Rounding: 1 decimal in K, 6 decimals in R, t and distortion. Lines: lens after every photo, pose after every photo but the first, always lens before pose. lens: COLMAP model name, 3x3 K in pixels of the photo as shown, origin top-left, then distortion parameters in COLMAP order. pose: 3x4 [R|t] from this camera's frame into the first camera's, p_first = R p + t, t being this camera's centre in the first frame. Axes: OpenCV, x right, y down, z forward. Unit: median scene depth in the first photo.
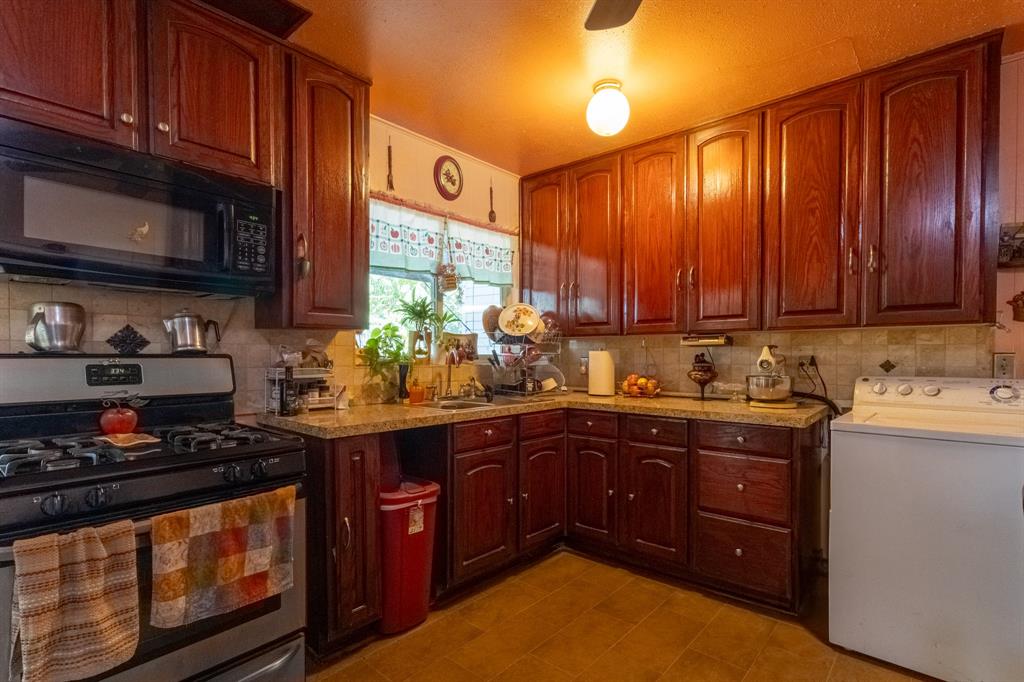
lens RADIAL K [[496.6, 0, 511.2], [0, 496.6, 362.4], [0, 0, 1]] dist [0.000463, 0.000208]
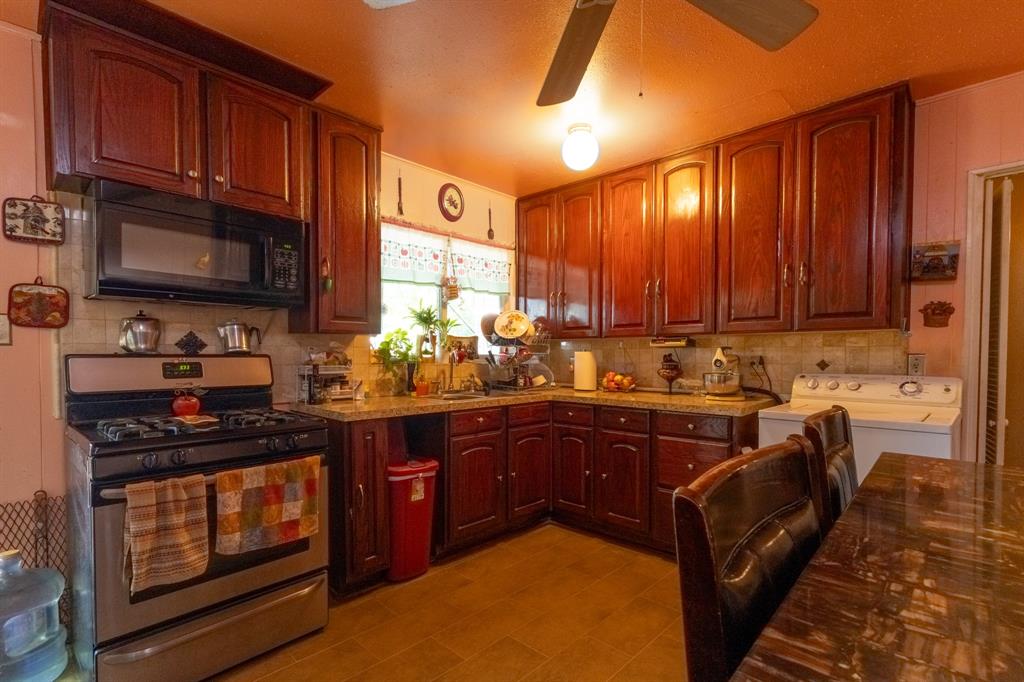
lens RADIAL K [[483.1, 0, 513.2], [0, 483.1, 365.2], [0, 0, 1]] dist [-0.001048, 0.000123]
pose [[0.999327, 0.001639, -0.036656, 0.080906], [-0.001366, 0.999971, 0.007474, 0.000734], [0.036667, -0.007419, 0.999300, -0.168270]]
